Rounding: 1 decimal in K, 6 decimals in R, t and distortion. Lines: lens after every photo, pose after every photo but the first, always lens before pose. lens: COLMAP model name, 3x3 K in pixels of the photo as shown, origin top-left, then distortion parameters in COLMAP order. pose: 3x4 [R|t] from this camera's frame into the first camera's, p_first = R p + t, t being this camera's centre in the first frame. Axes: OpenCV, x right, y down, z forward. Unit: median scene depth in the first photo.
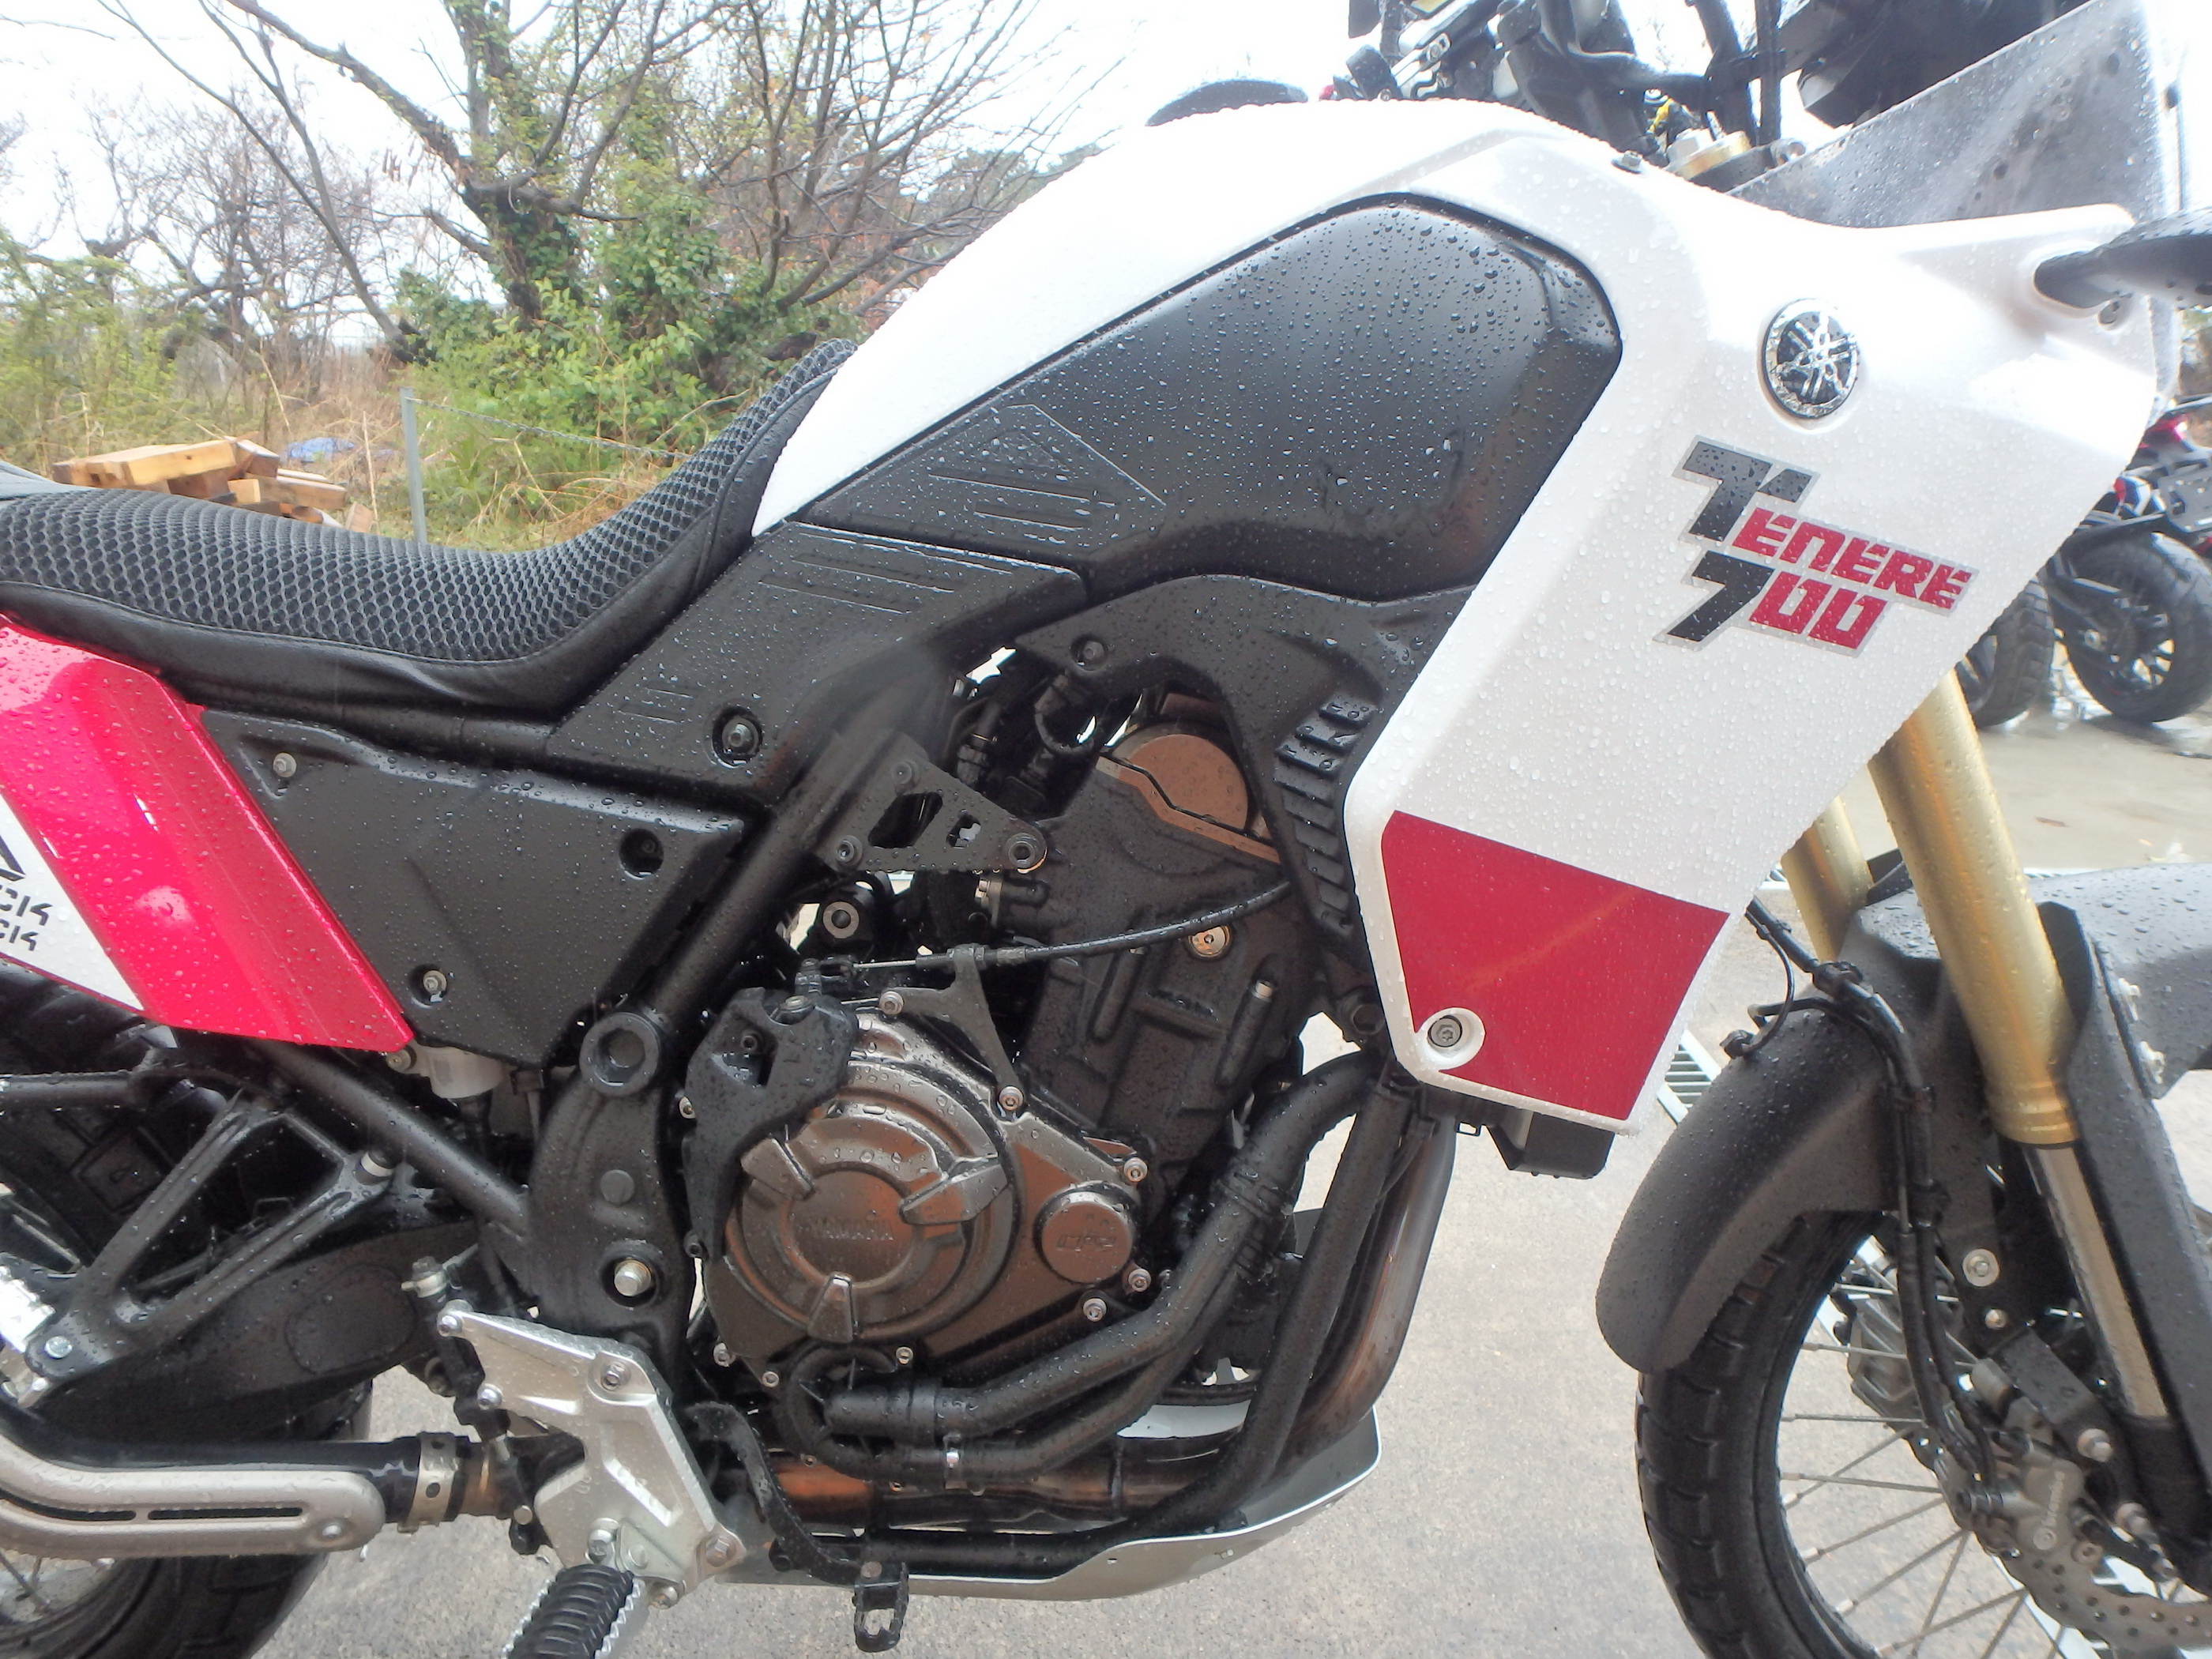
lens RADIAL K [[1359.4, 0, 1120.2], [0, 1359.4, 830.1], [0, 0, 1]] dist [-0.075492, 0.031920]
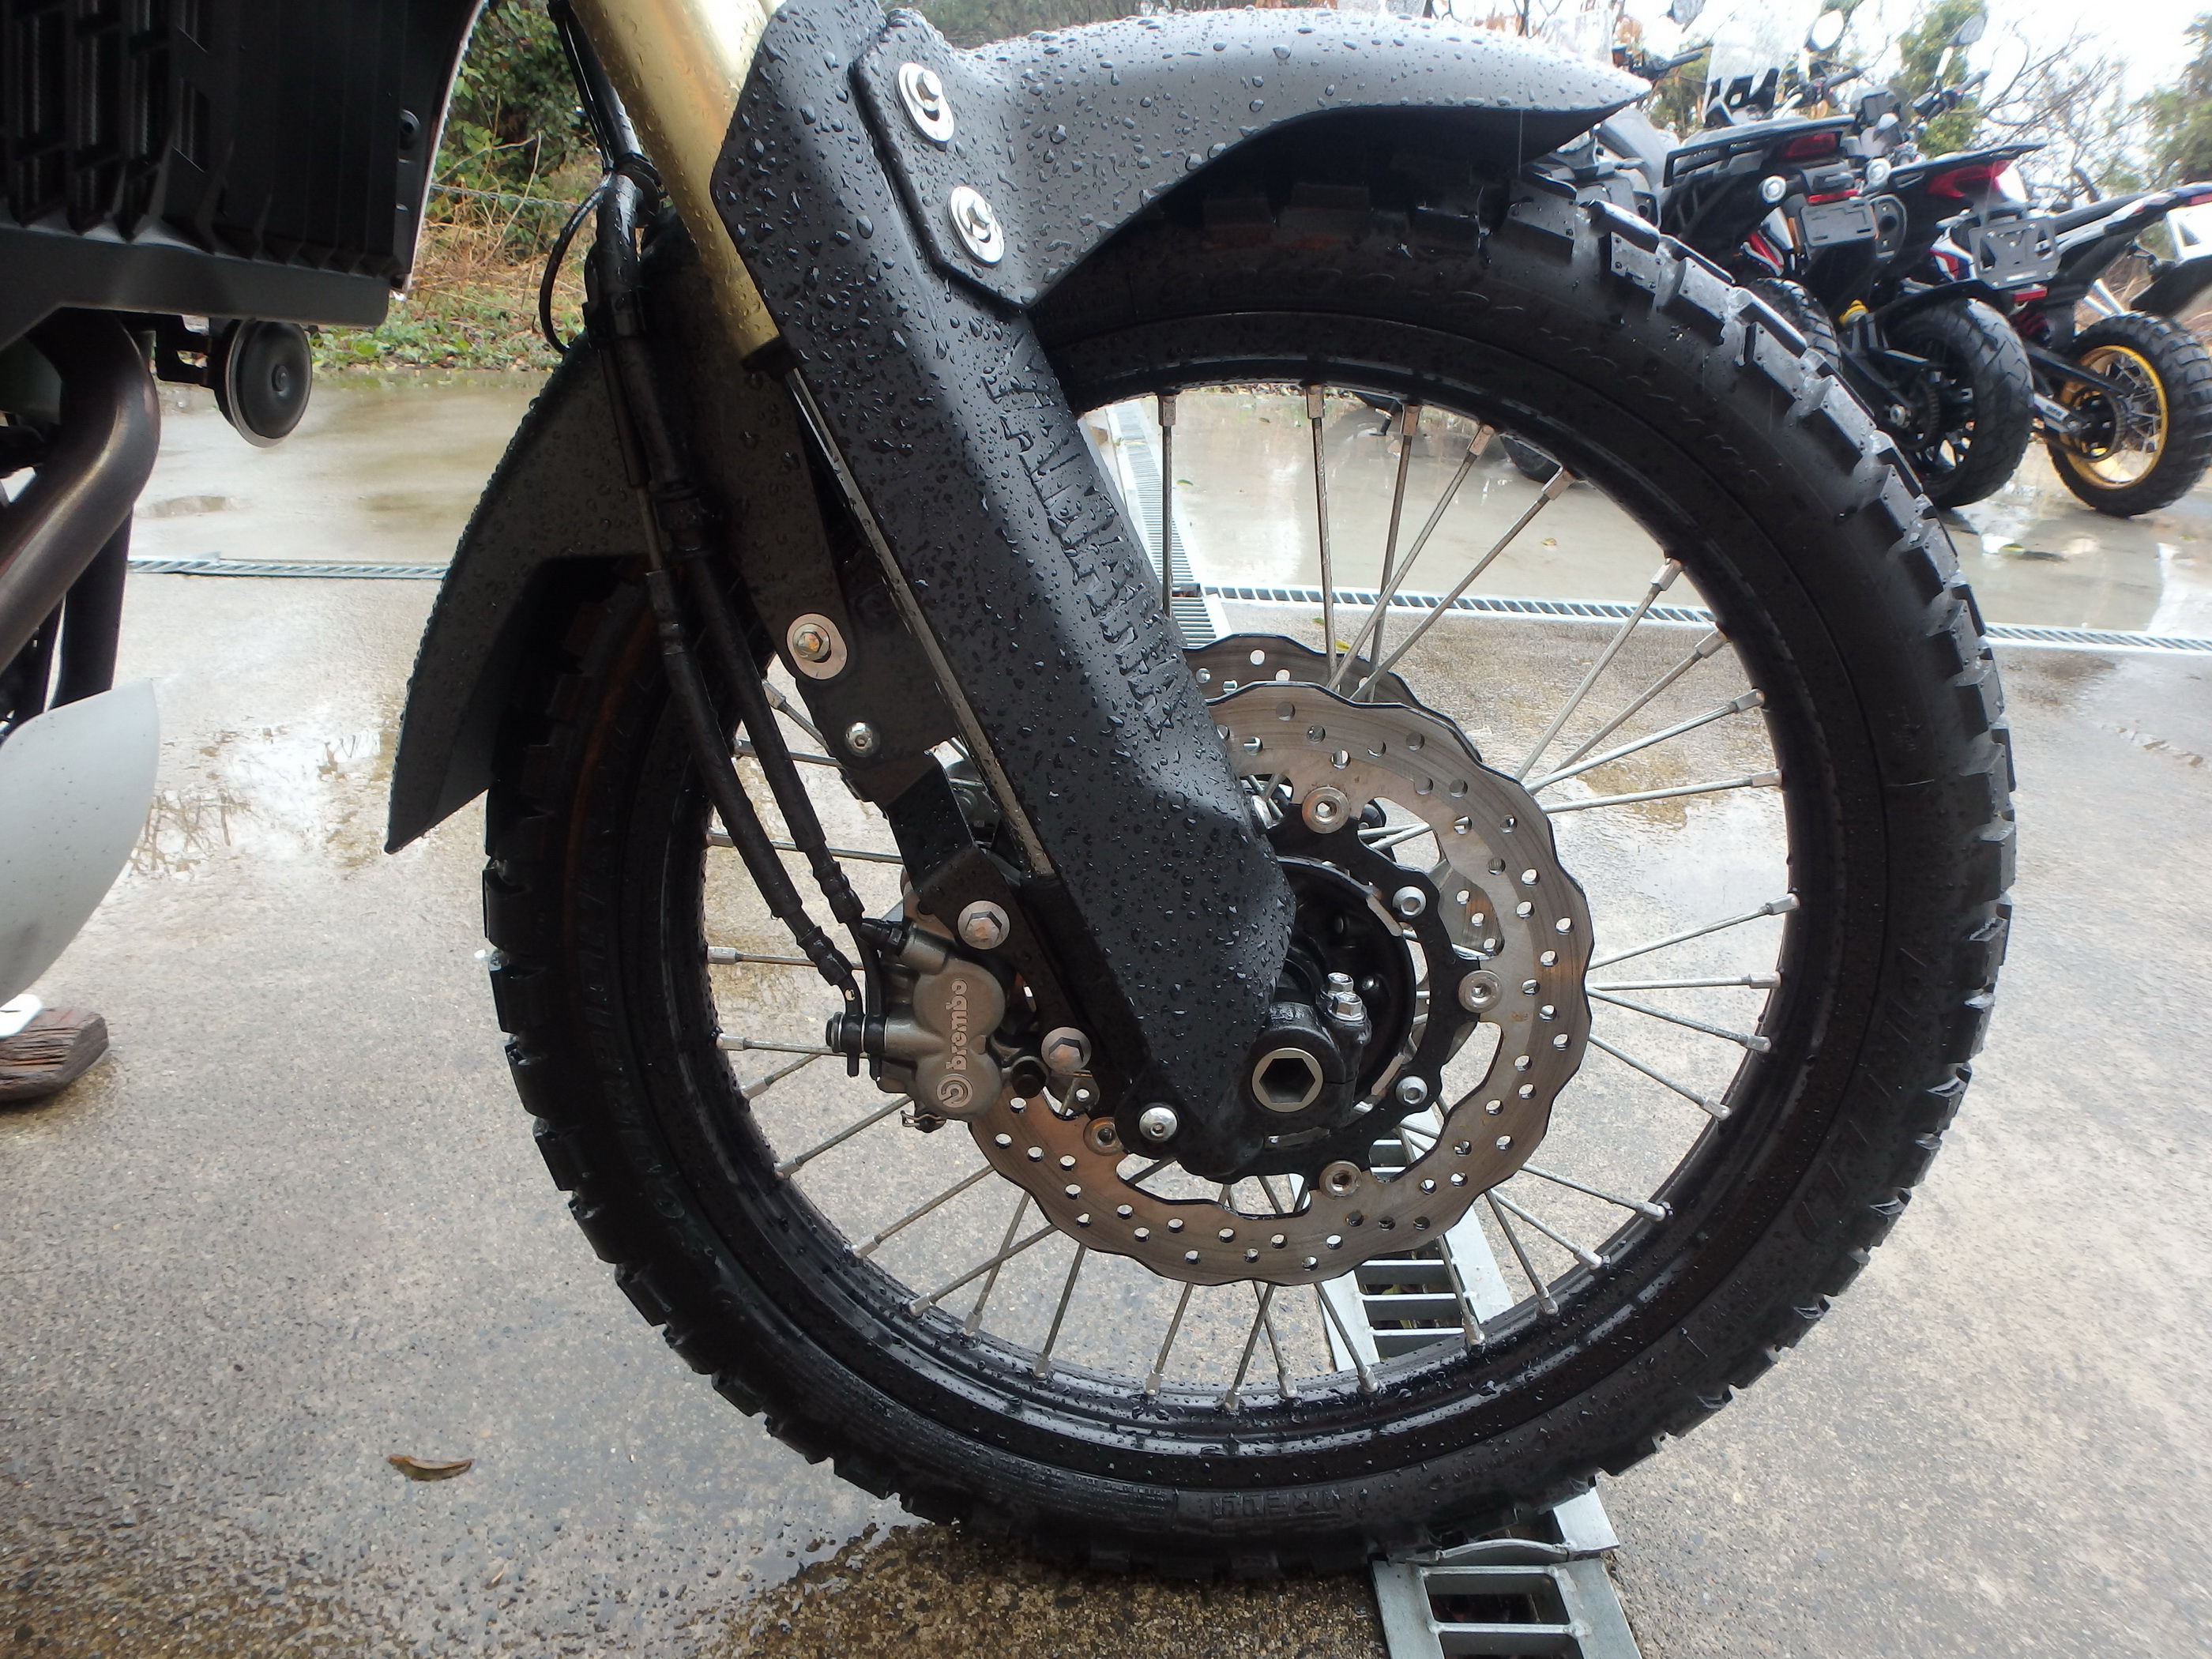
lens RADIAL K [[1359.1, 0, 1109.4], [0, 1359.1, 823.1], [0, 0, 1]] dist [-0.055390, 0.019951]
pose [[0.997991, 0.016381, 0.061201, 0.784594], [-0.022770, 0.994191, 0.105199, 0.361515], [-0.059123, -0.106381, 0.992566, 0.375510]]
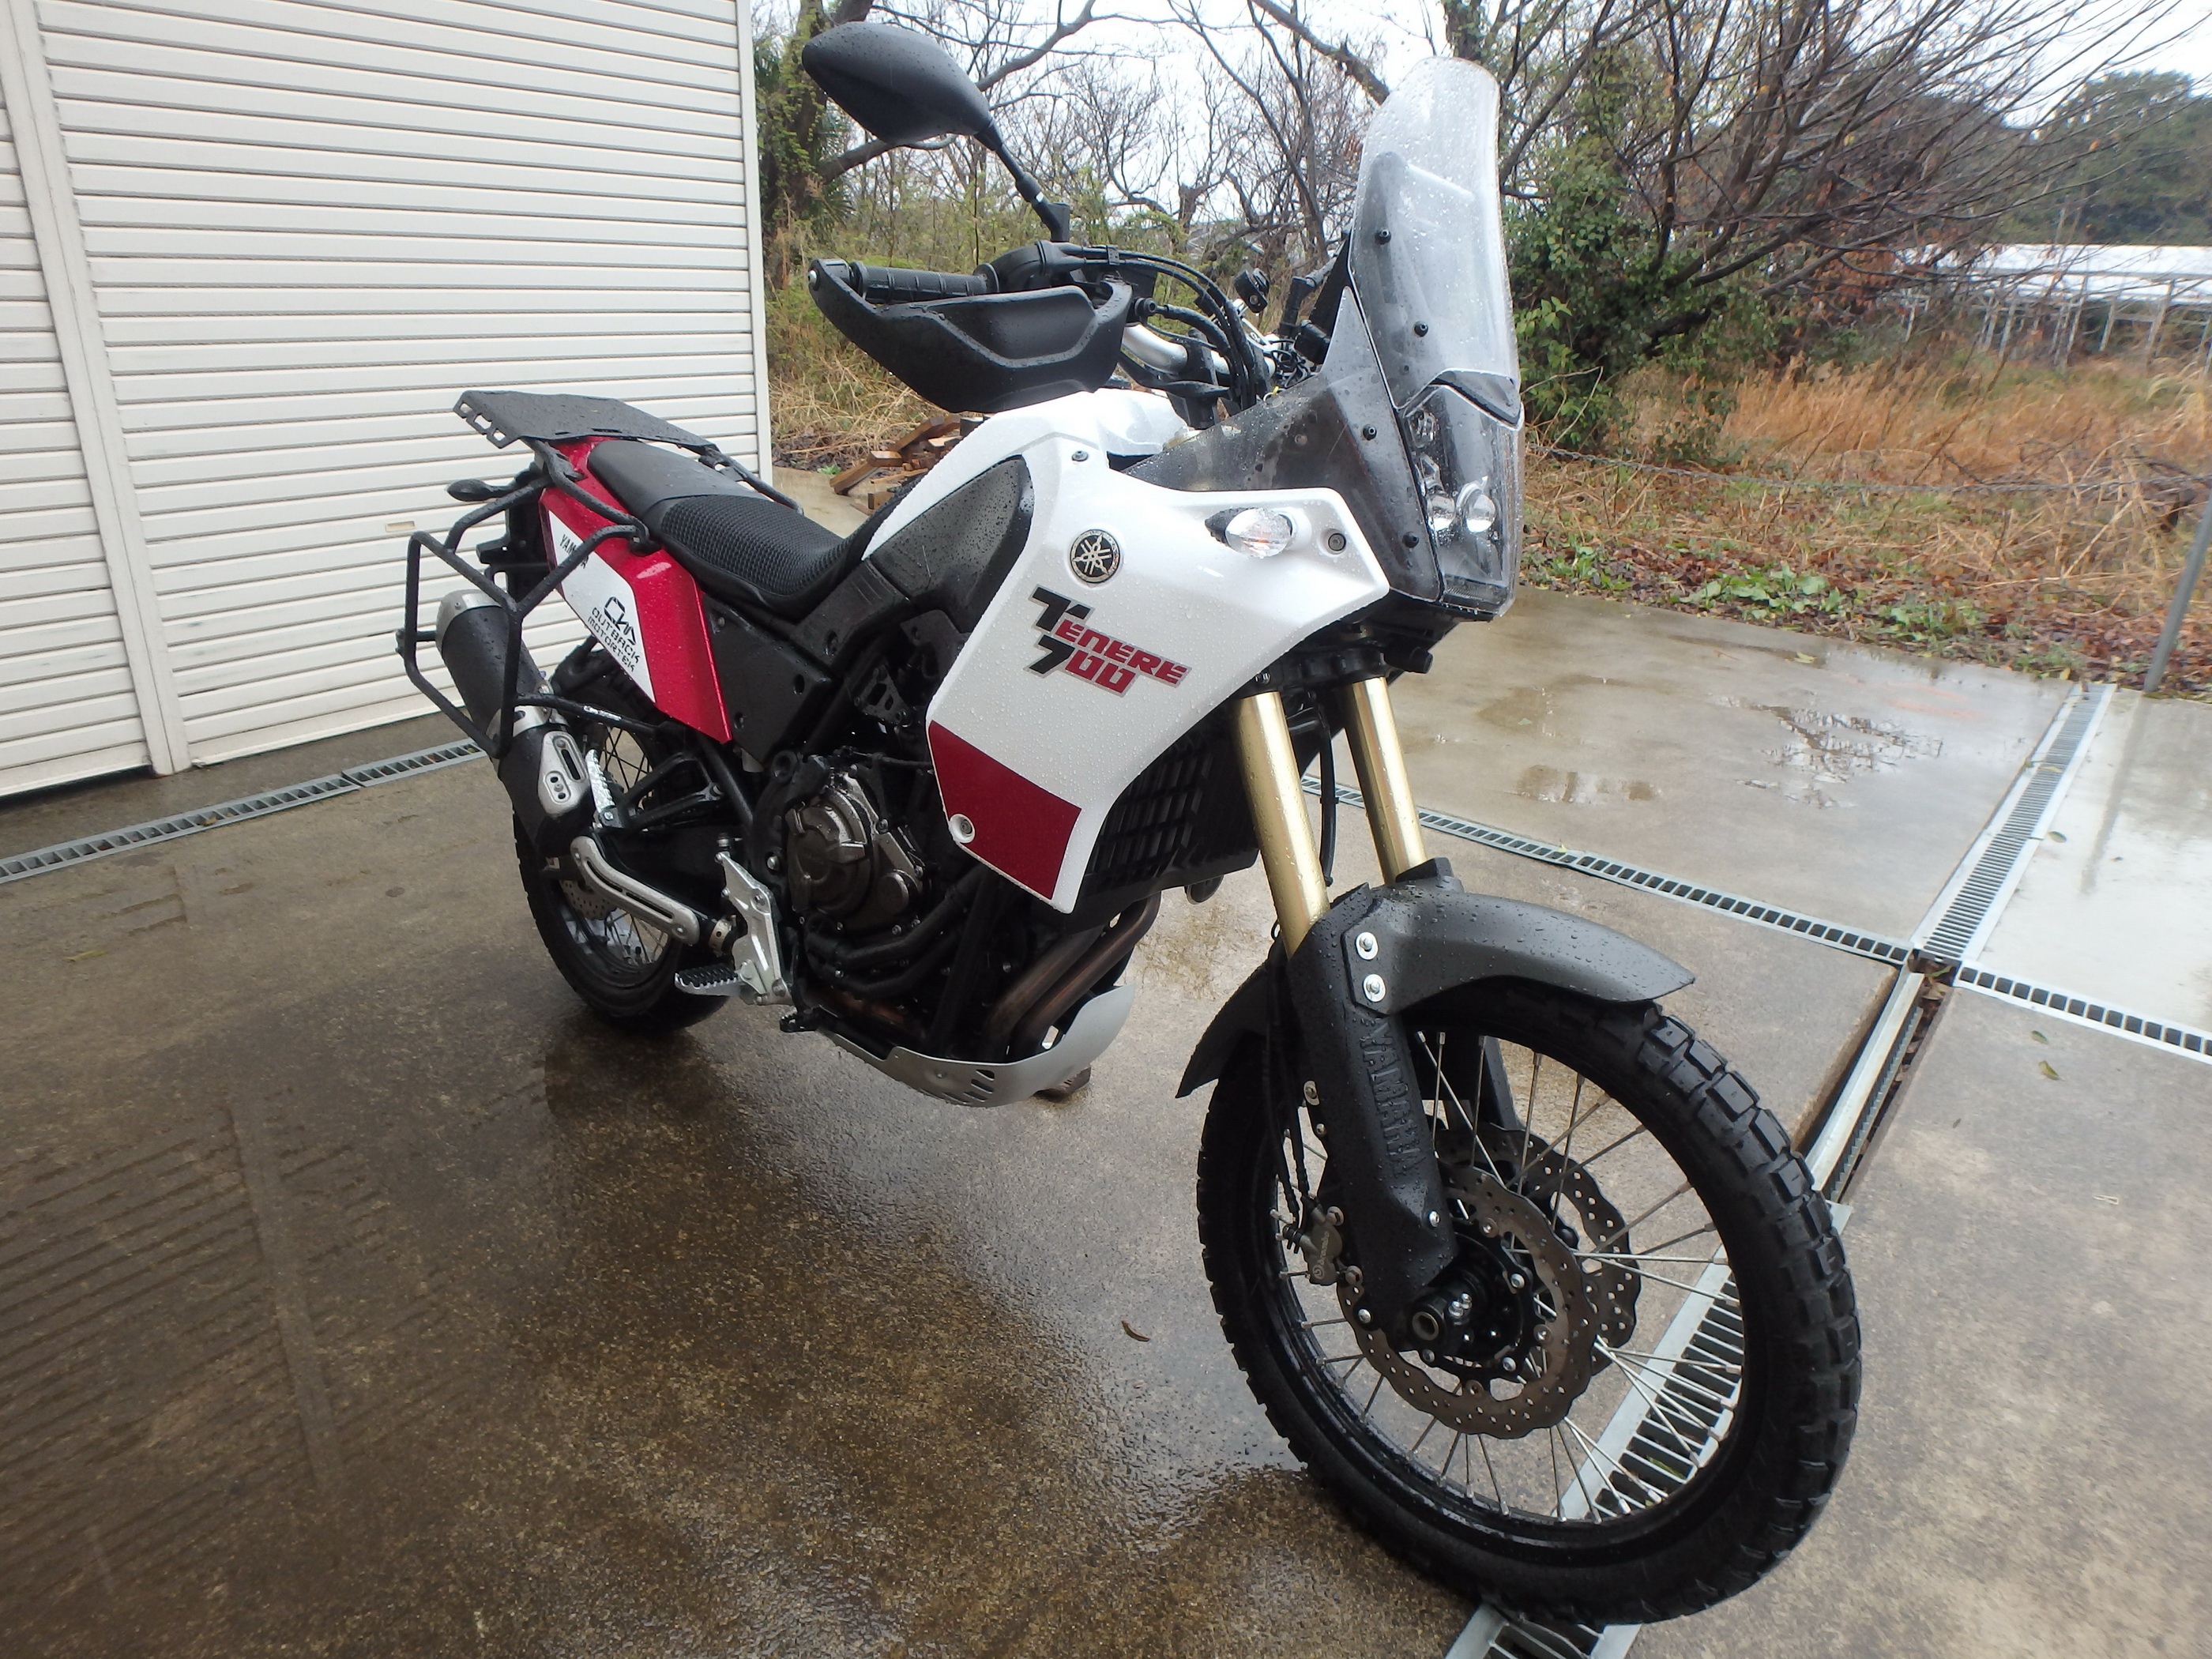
lens RADIAL K [[1342.2, 0, 1119.5], [0, 1342.2, 802.7], [0, 0, 1]] dist [-0.049255, 0.005013]
pose [[0.778547, 0.248104, -0.576462, 1.405841], [-0.235071, 0.966955, 0.098691, -0.137034], [0.581898, 0.058674, 0.811142, -0.552101]]
